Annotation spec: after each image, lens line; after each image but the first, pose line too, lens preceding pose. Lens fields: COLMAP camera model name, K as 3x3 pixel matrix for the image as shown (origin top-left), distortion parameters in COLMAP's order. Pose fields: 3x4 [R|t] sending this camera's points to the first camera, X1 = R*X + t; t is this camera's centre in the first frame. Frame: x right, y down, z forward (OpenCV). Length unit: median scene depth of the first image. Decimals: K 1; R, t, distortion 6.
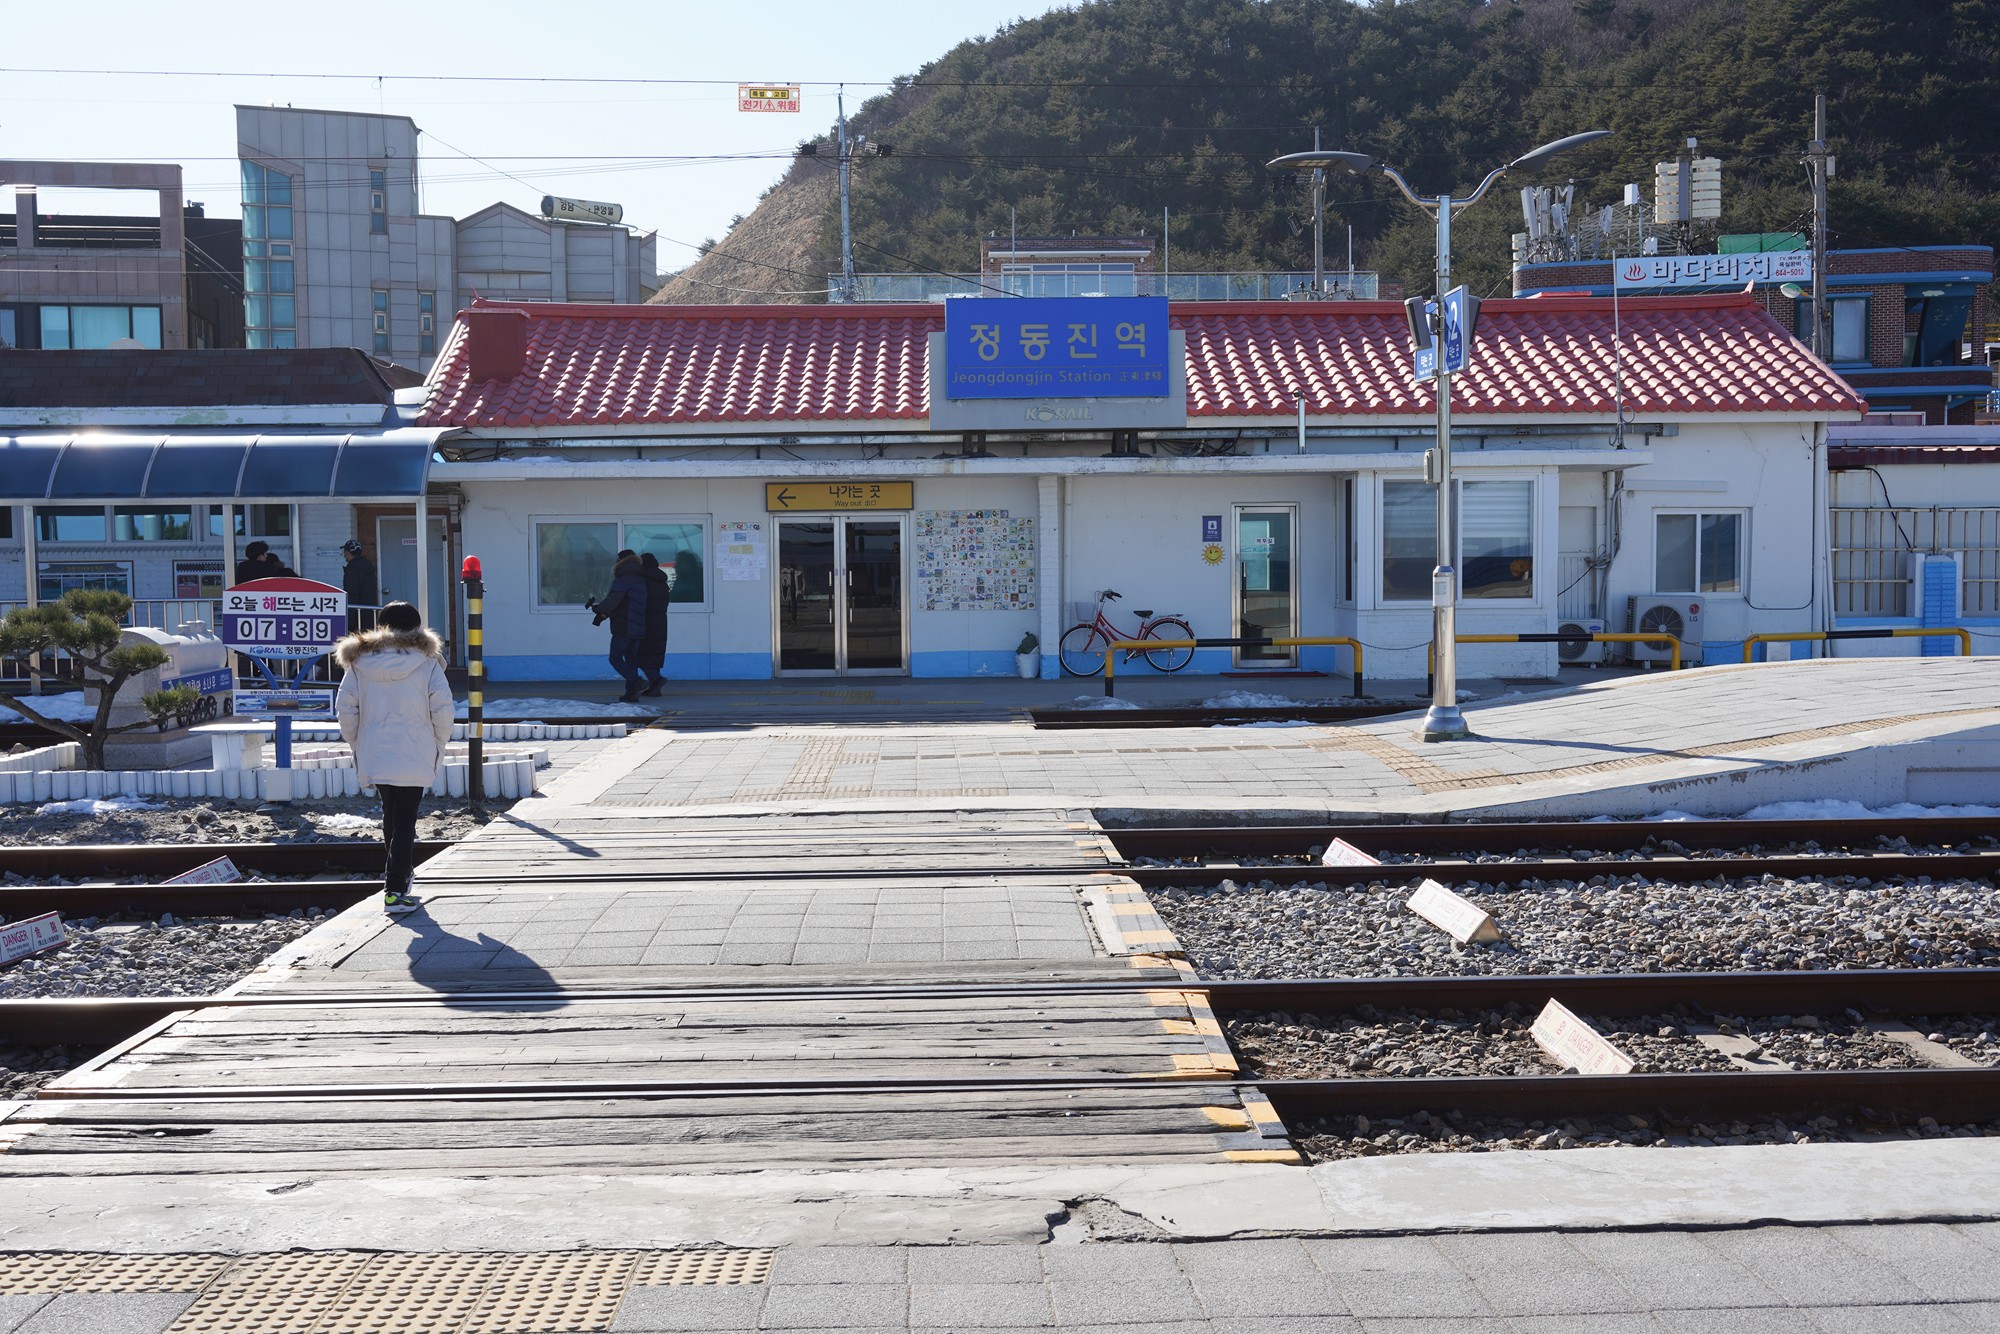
lens RADIAL K [[2237.3, 0, 1004.8], [0, 2237.3, 677.7], [0, 0, 1]] dist [0.023075, 0.000000]
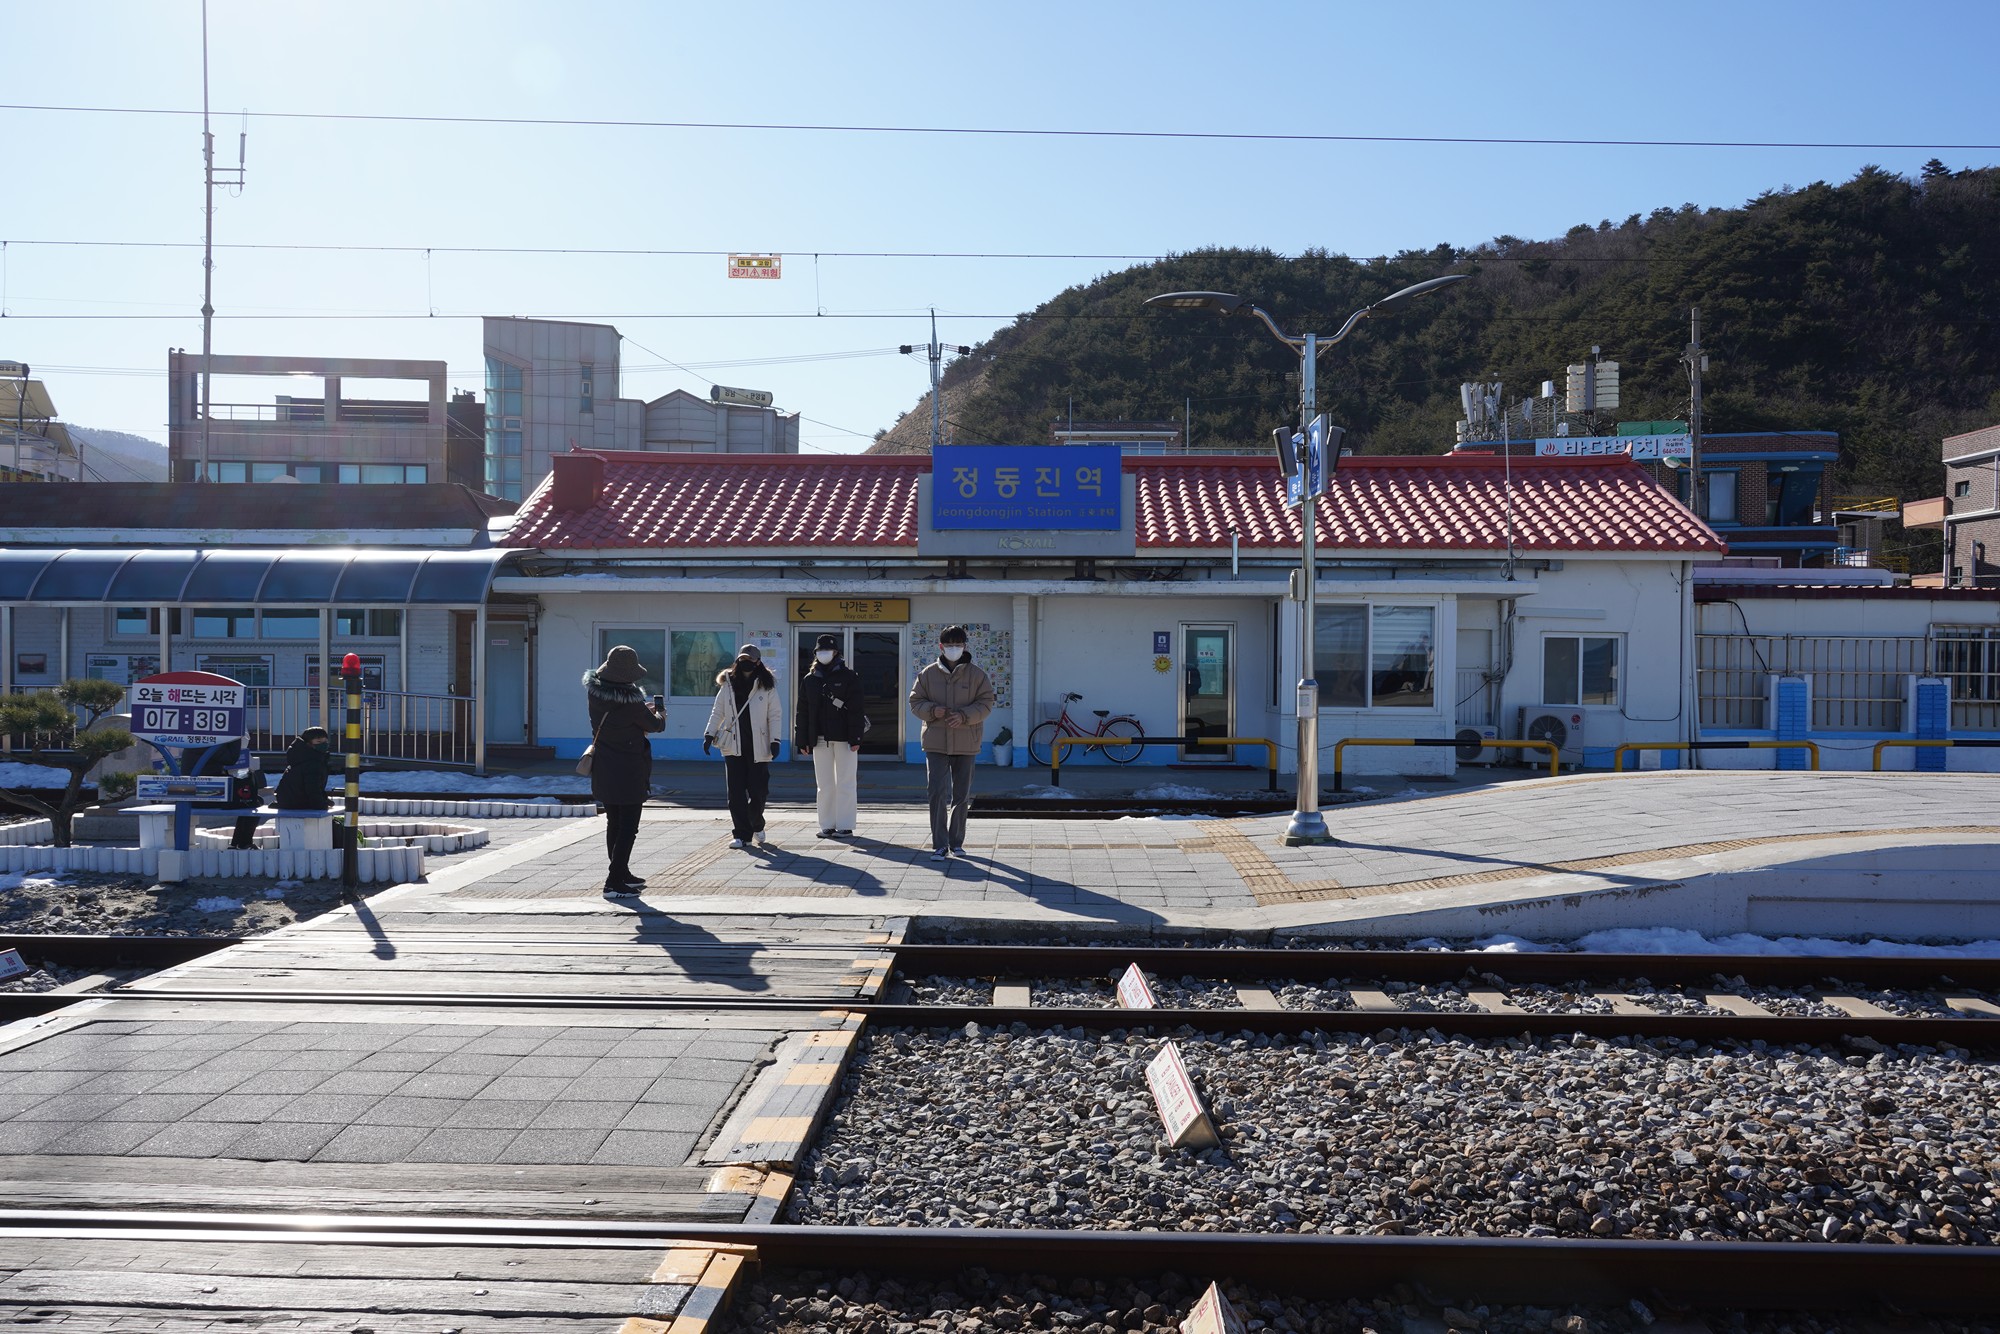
lens RADIAL K [[1625.1, 0, 995.4], [0, 1625.1, 668.5], [0, 0, 1]] dist [-0.005810, 0.019429]
pose [[0.997670, 0.018130, -0.065766, 0.062589], [-0.021397, 0.998554, -0.049322, -0.008794], [0.064777, 0.050614, 0.996615, 0.140739]]
